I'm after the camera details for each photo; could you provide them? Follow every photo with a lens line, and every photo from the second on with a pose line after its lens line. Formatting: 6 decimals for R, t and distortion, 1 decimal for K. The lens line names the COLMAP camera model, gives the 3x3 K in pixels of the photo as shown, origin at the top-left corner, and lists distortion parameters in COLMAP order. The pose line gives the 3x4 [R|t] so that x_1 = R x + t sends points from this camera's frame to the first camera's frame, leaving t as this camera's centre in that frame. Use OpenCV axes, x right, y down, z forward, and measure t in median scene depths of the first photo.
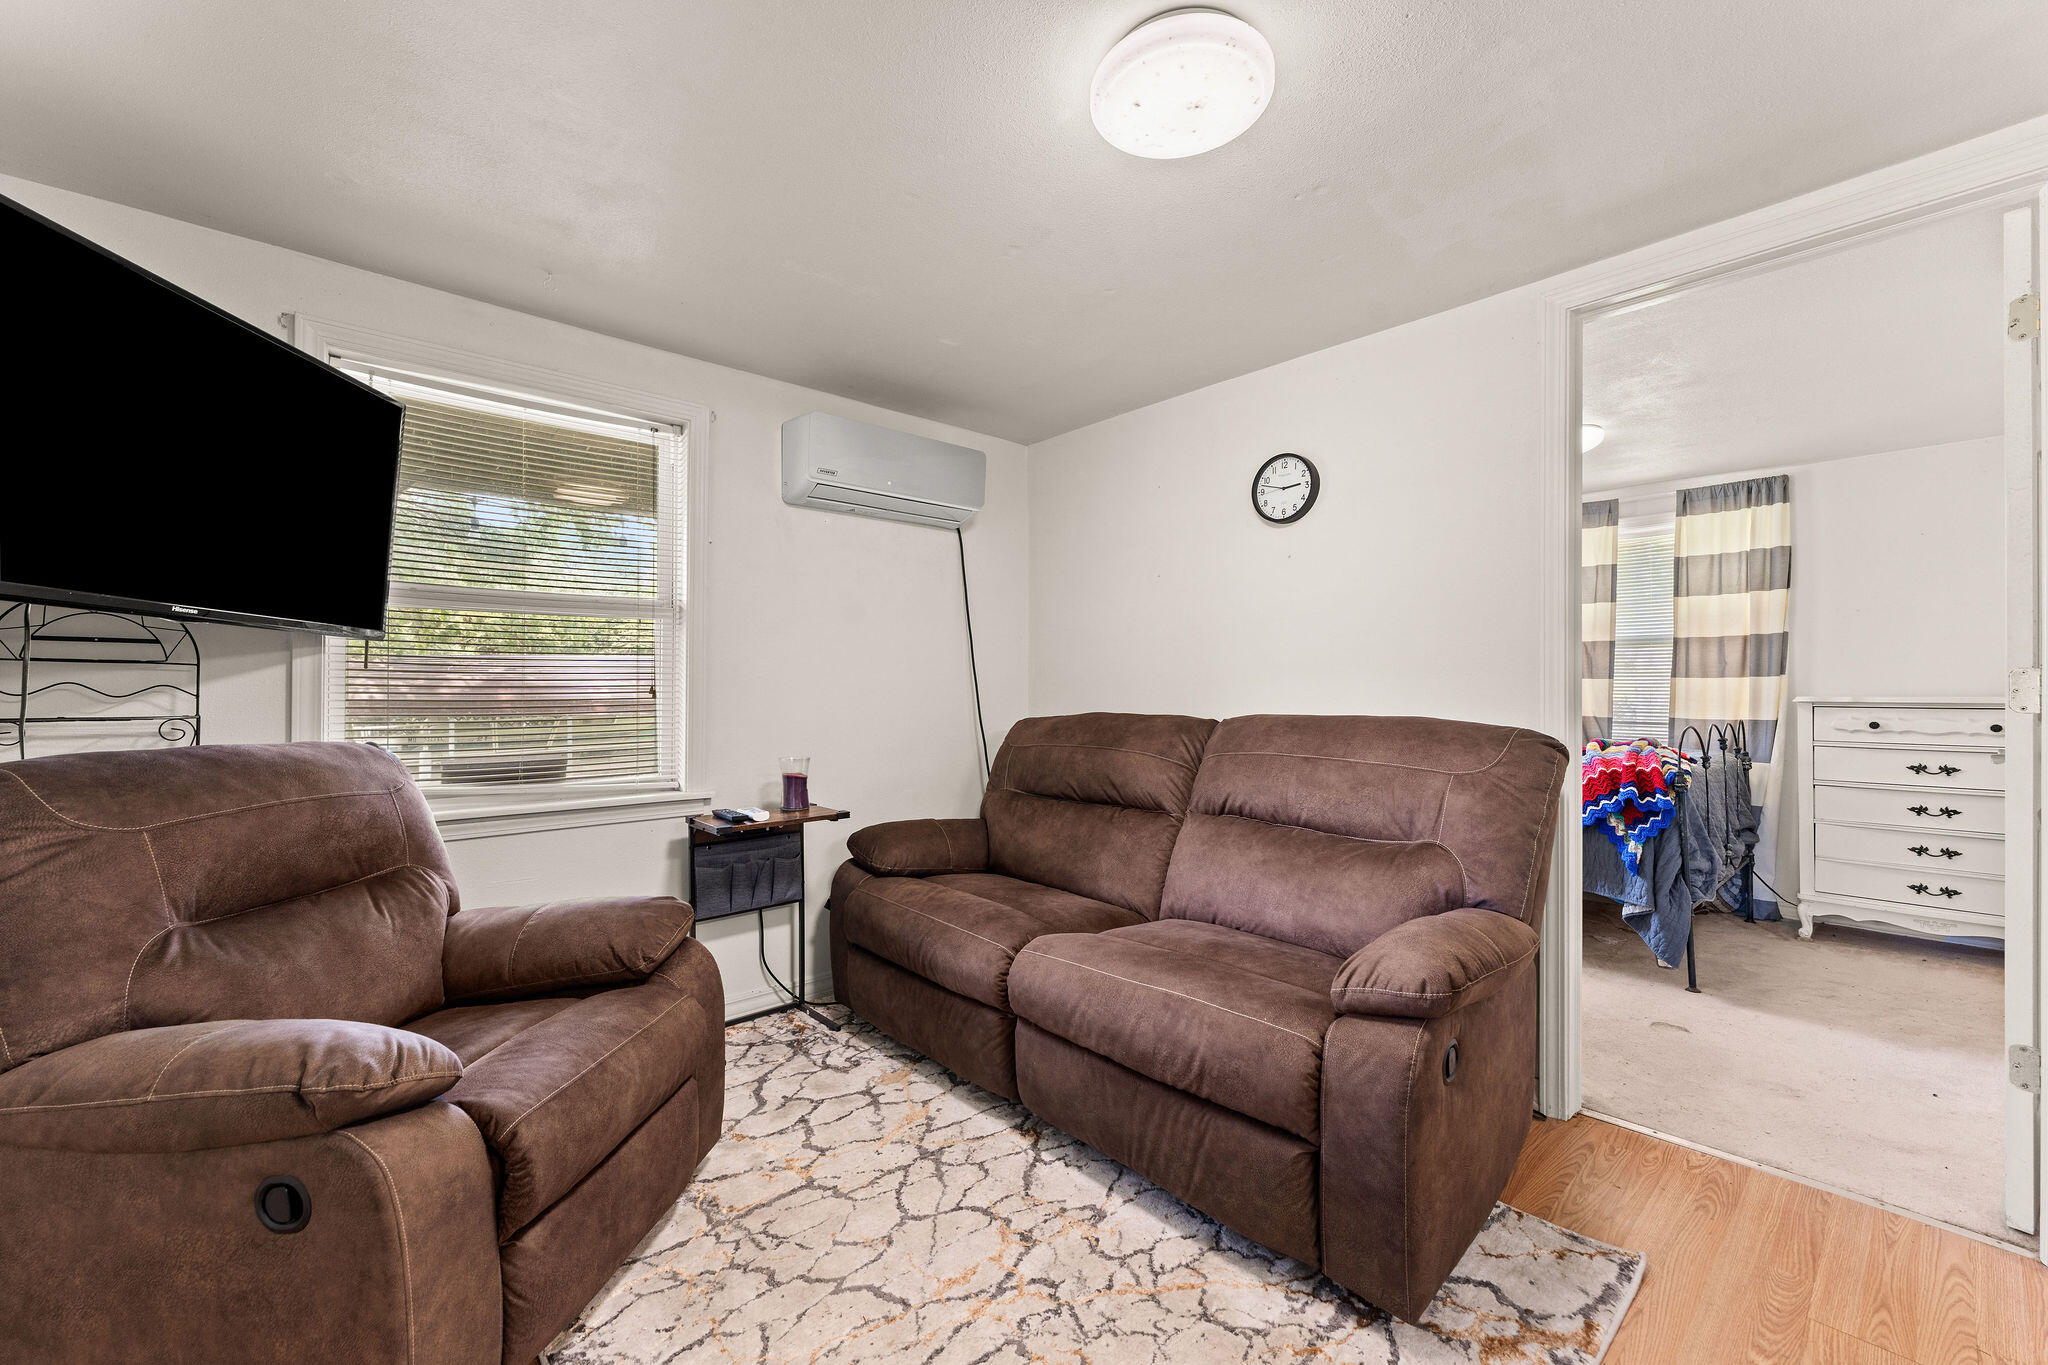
lens RADIAL K [[813.0, 0, 1024.0], [0, 813.0, 682.5], [0, 0, 1]] dist [0.000747, 0.000433]
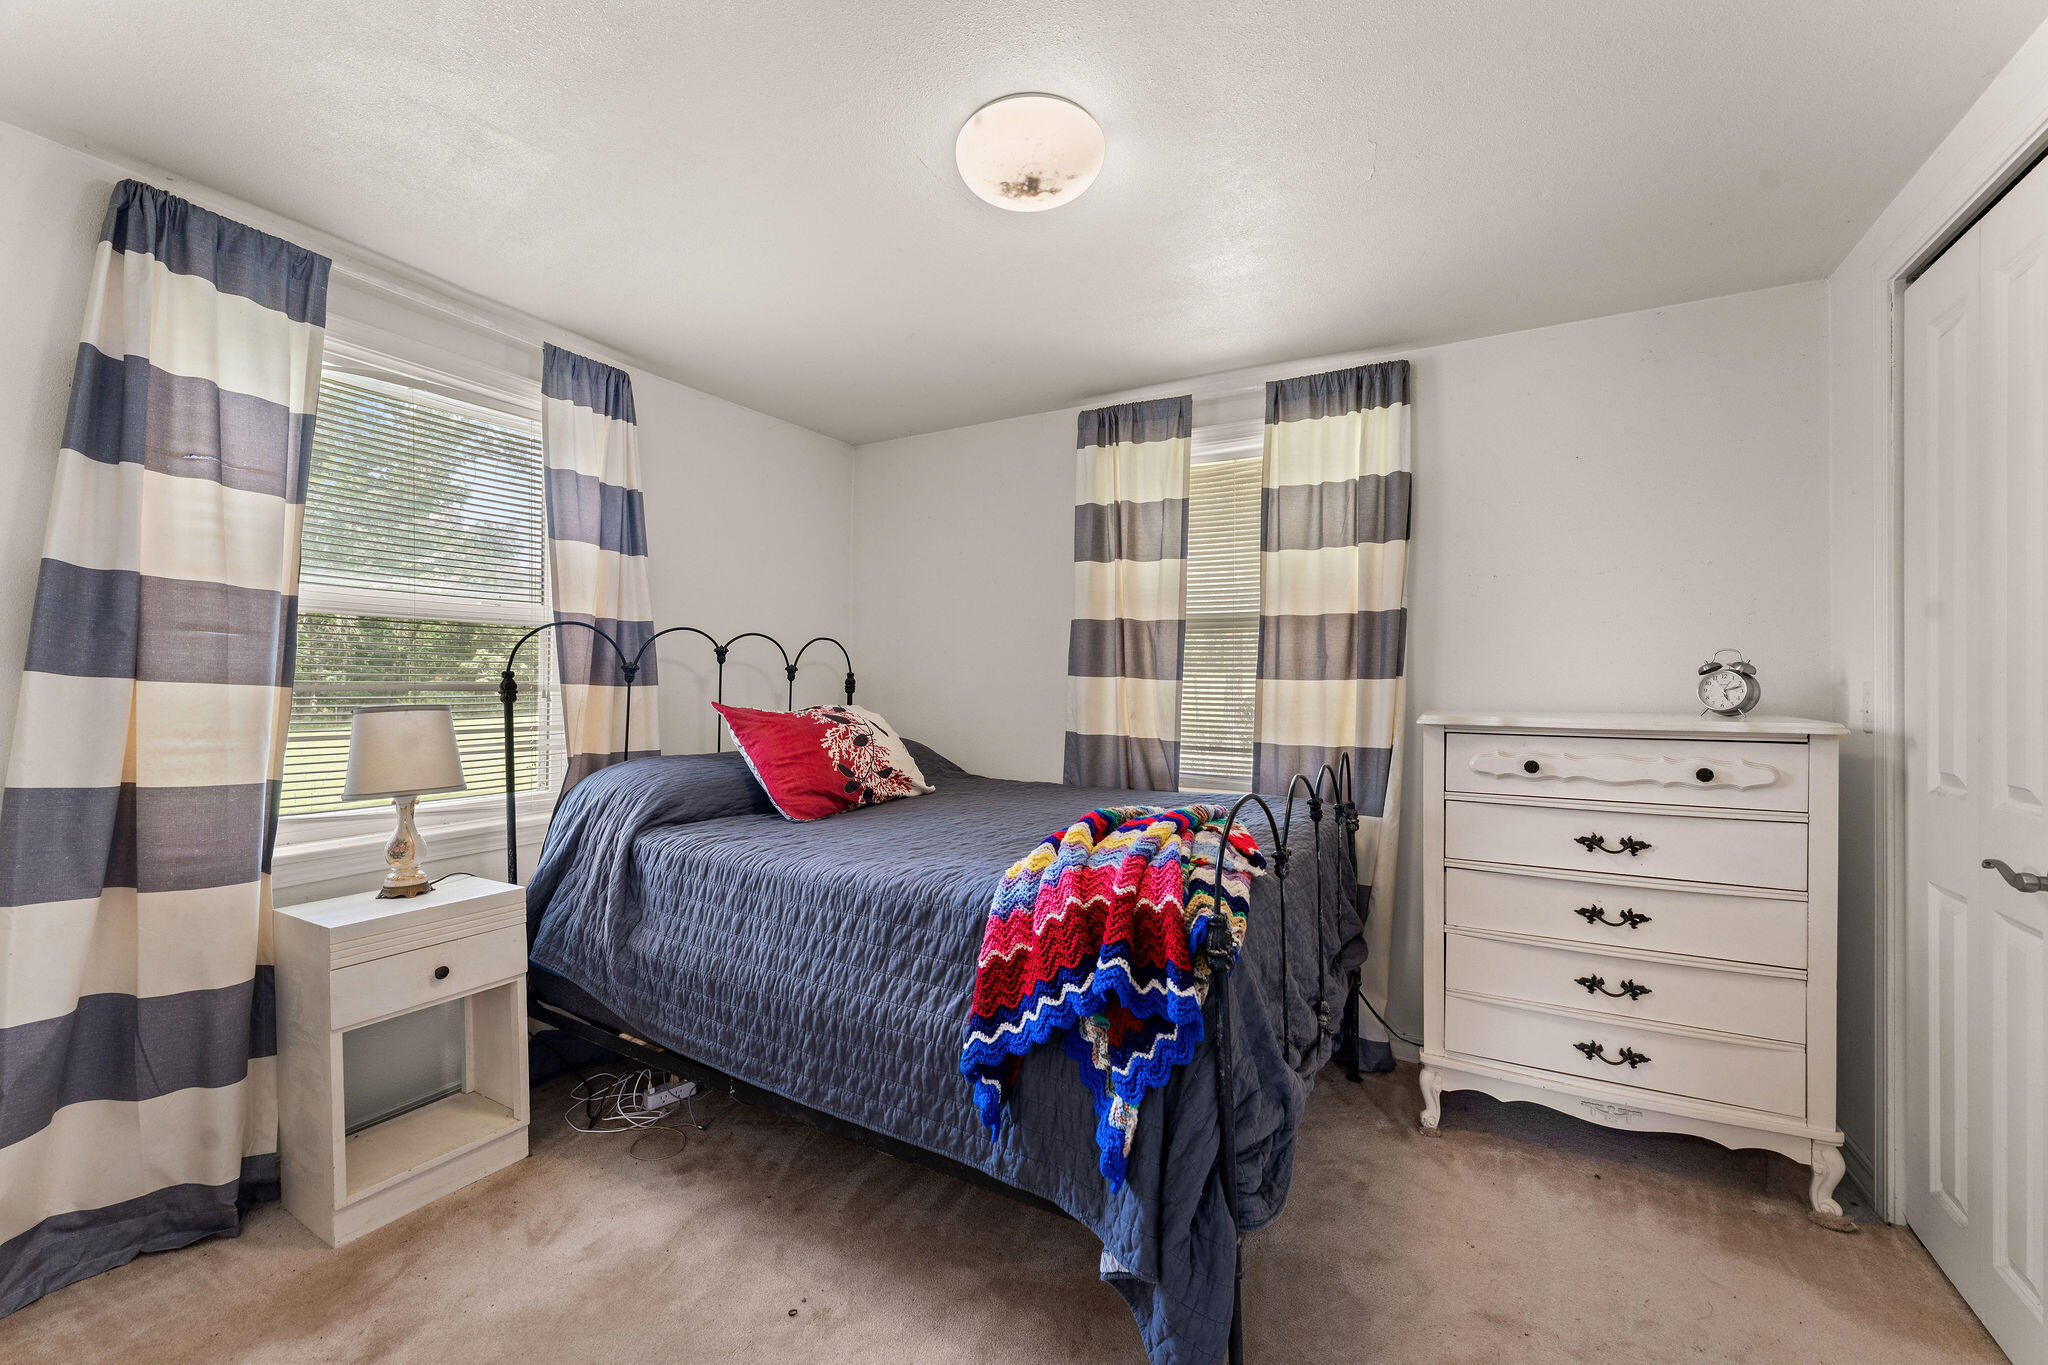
lens RADIAL K [[813.0, 0, 1024.0], [0, 813.0, 682.5], [0, 0, 1]] dist [0.000747, 0.000433]
pose [[0.942264, 0.003655, 0.334852, 0.451180], [-0.006164, 0.999960, 0.006431, -0.007358], [-0.334815, -0.008124, 0.942249, 0.507874]]
